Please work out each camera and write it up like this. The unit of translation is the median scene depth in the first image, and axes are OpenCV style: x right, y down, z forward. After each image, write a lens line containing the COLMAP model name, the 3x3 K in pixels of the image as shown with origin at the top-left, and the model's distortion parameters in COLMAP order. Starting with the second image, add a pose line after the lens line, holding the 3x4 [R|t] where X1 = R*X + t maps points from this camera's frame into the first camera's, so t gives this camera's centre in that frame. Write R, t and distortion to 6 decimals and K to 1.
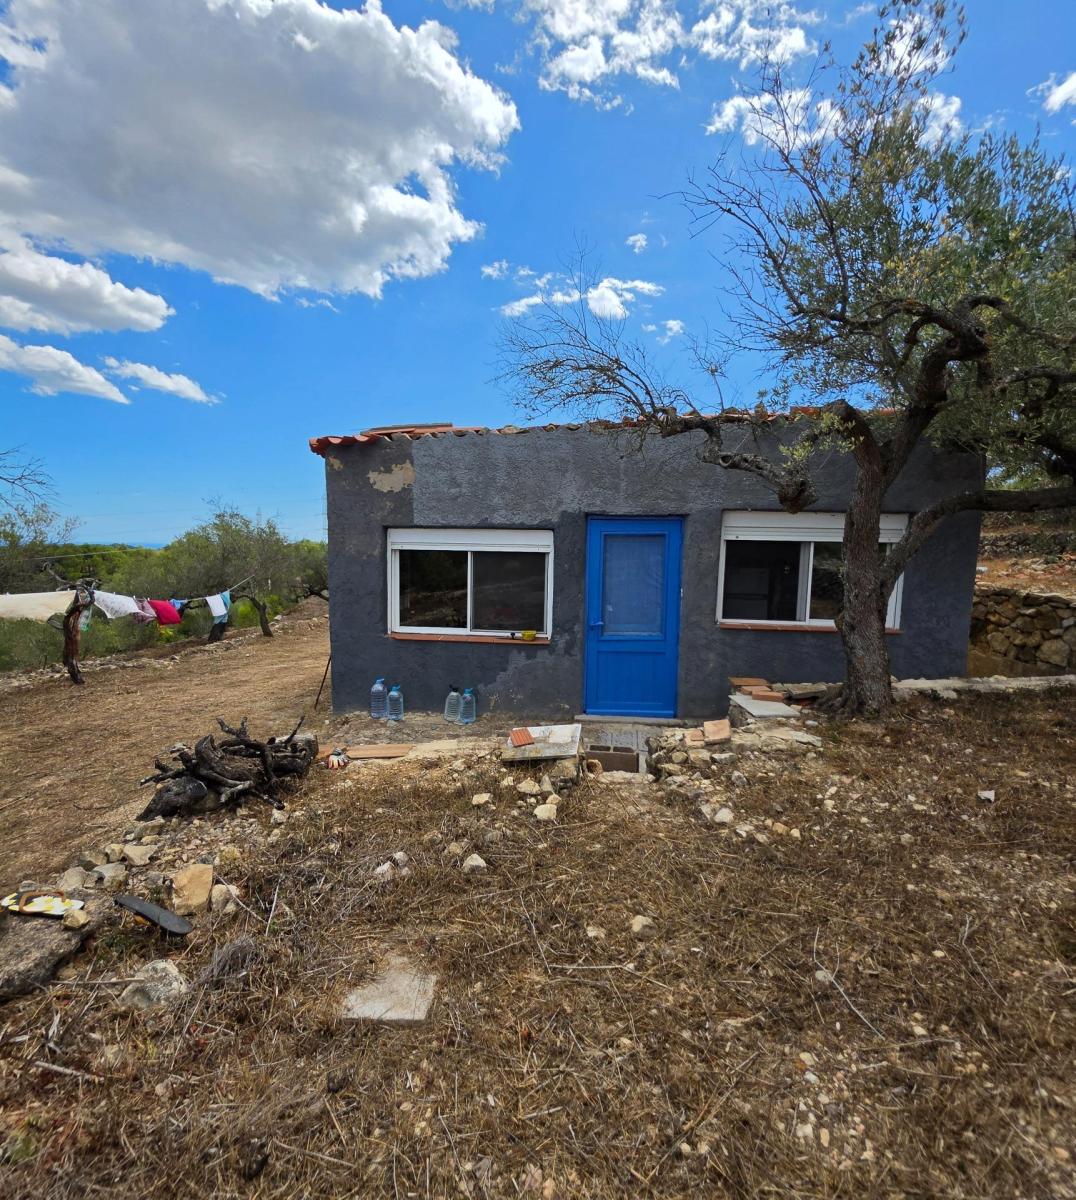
lens RADIAL K [[576.5, 0, 535.8], [0, 576.5, 610.0], [0, 0, 1]] dist [-0.000863, -0.000393]
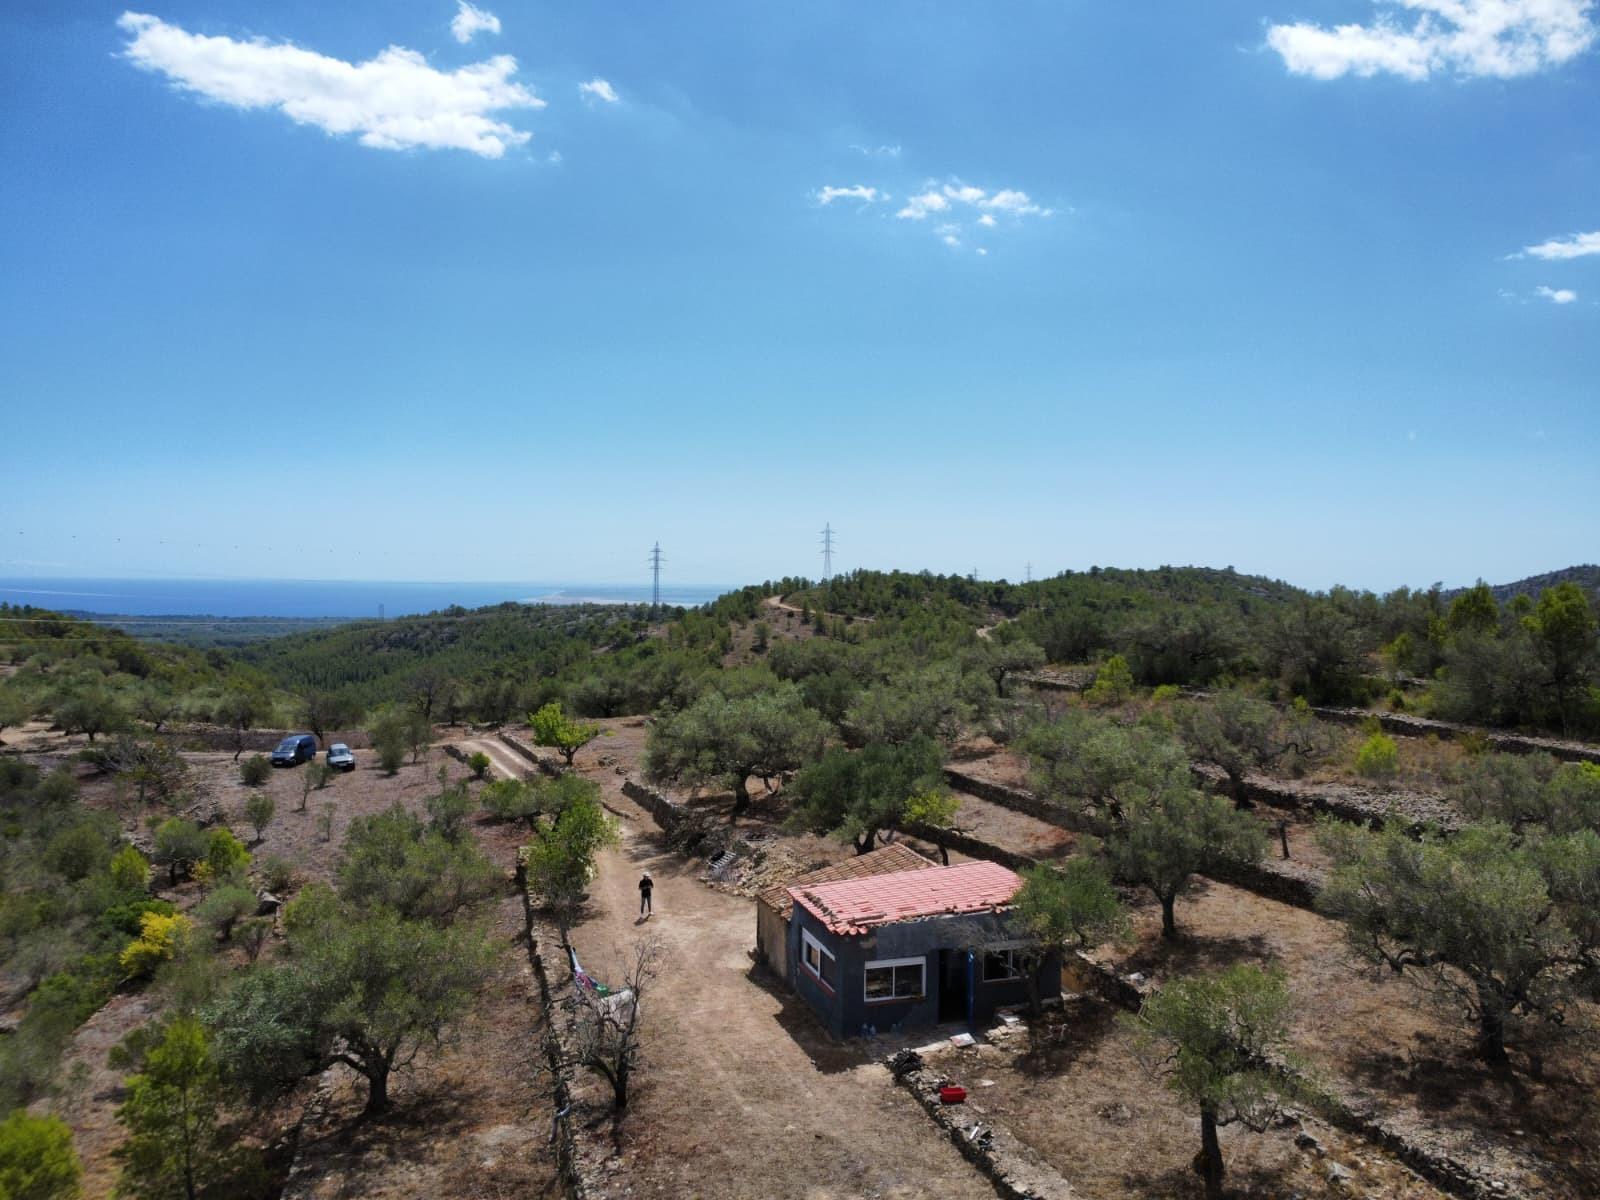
lens RADIAL K [[1169.8, 0, 791.5], [0, 1169.8, 602.8], [0, 0, 1]] dist [-0.026841, -0.004906]
pose [[0.924350, -0.020334, 0.381004, -2.514376], [0.049902, 0.996444, -0.067888, -1.402281], [-0.378269, 0.081765, 0.922077, -3.775862]]
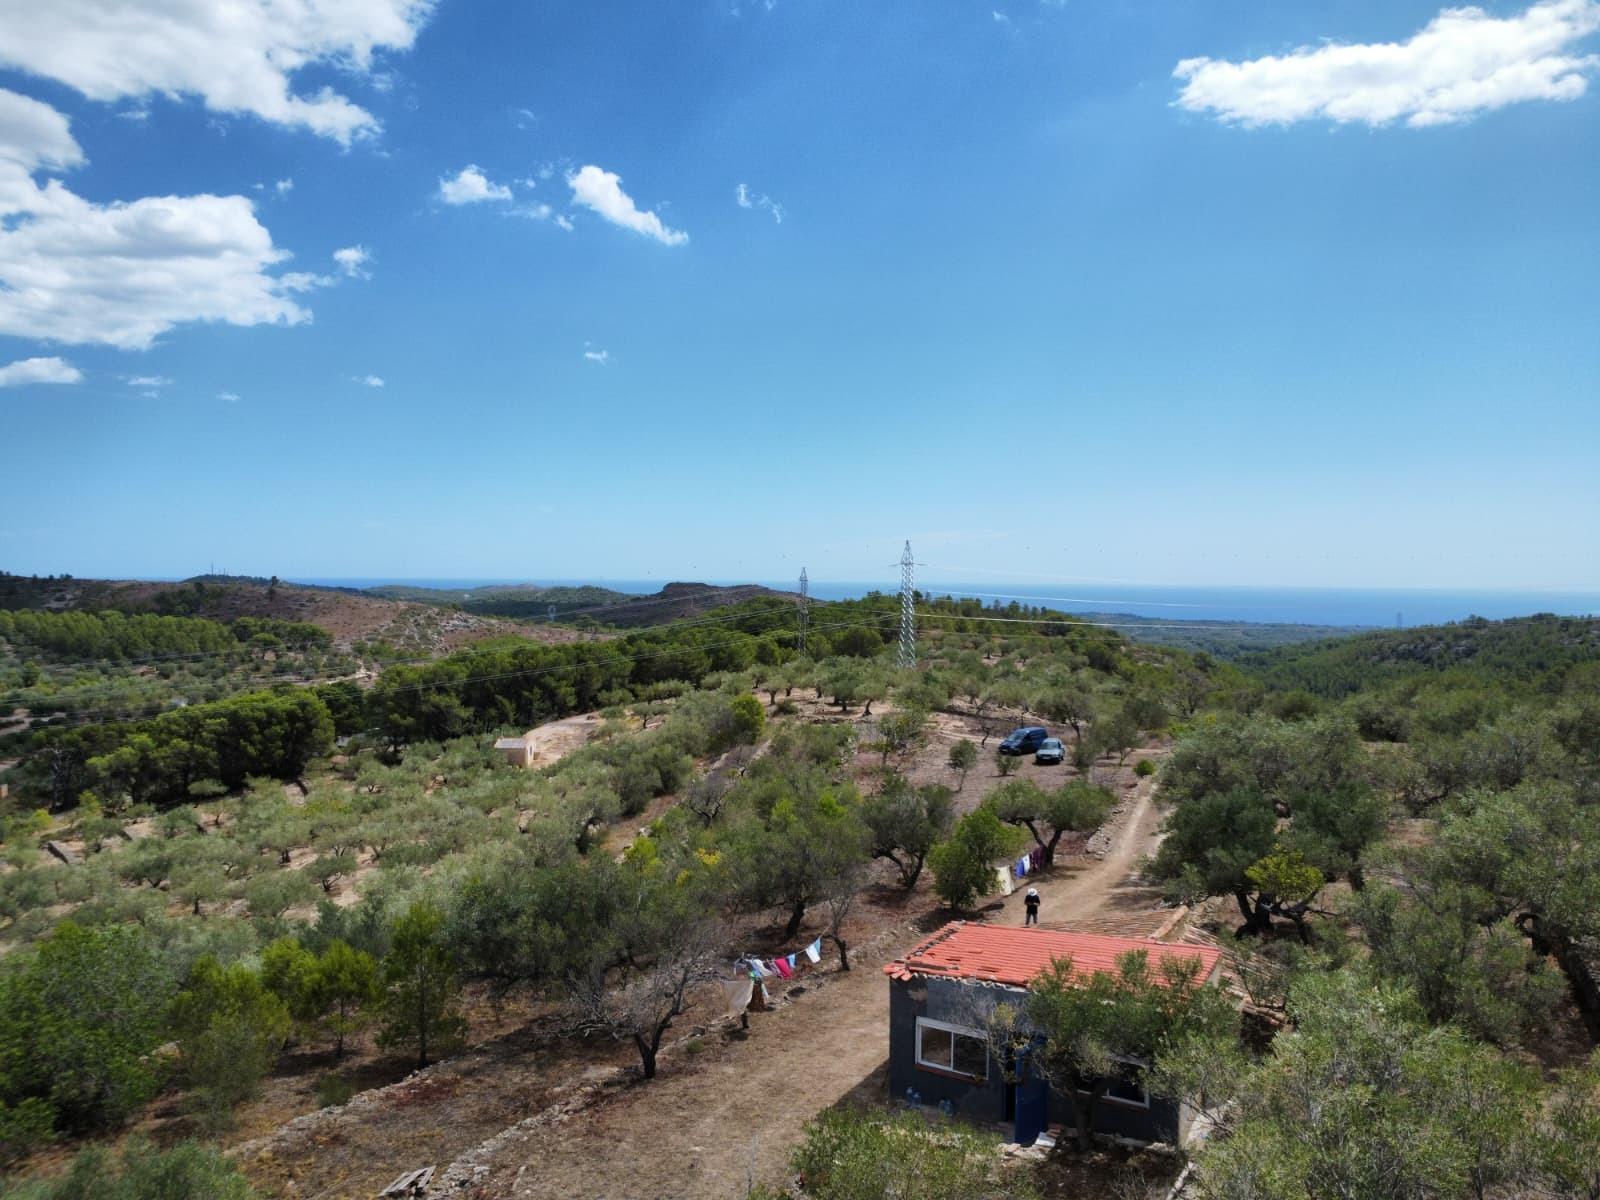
lens RADIAL K [[1170.6, 0, 794.0], [0, 1170.6, 618.8], [0, 0, 1]] dist [-0.026317, -0.004818]
pose [[0.902652, 0.002011, -0.430367, 1.213196], [-0.034431, 0.997121, -0.067557, -1.325909], [0.428992, 0.075799, 0.900123, -3.253453]]
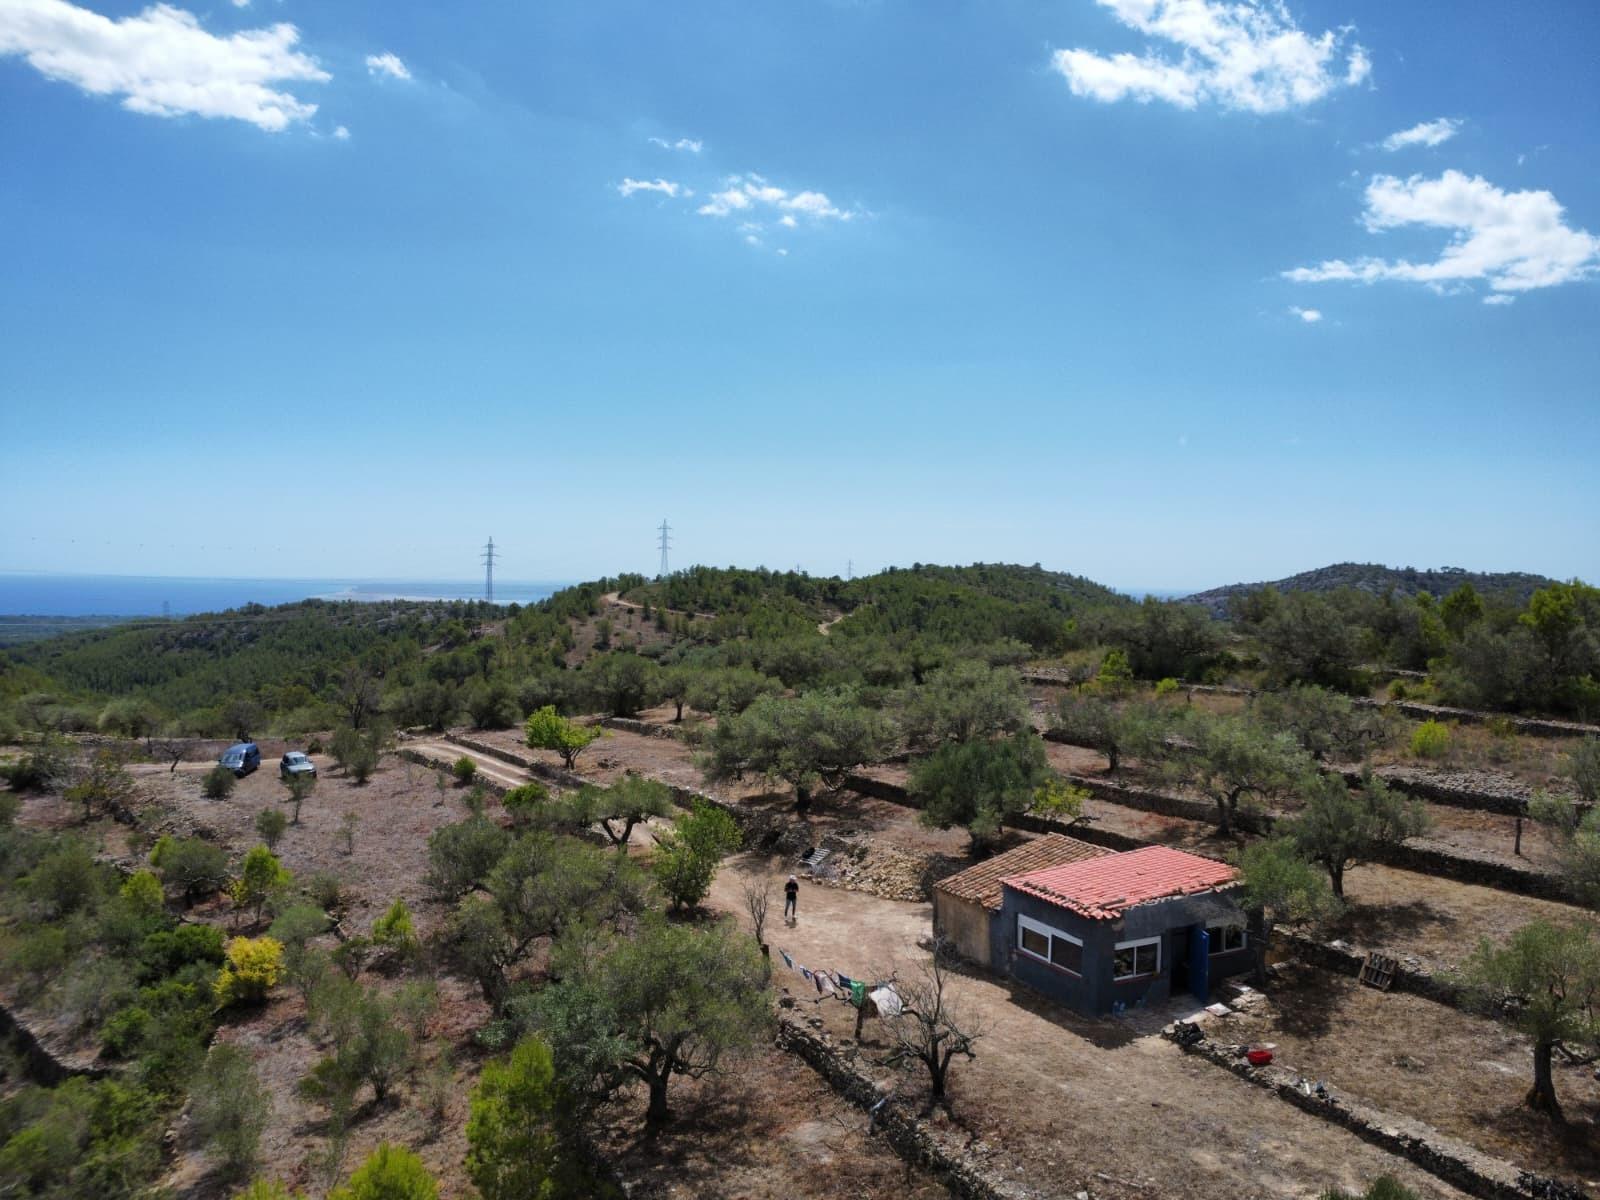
lens RADIAL K [[1169.8, 0, 791.5], [0, 1169.8, 602.8], [0, 0, 1]] dist [-0.026841, -0.004906]
pose [[0.848972, -0.024378, 0.527875, -4.422761], [0.062785, 0.996513, -0.054955, -1.546273], [-0.524695, 0.079798, 0.847542, -2.996366]]
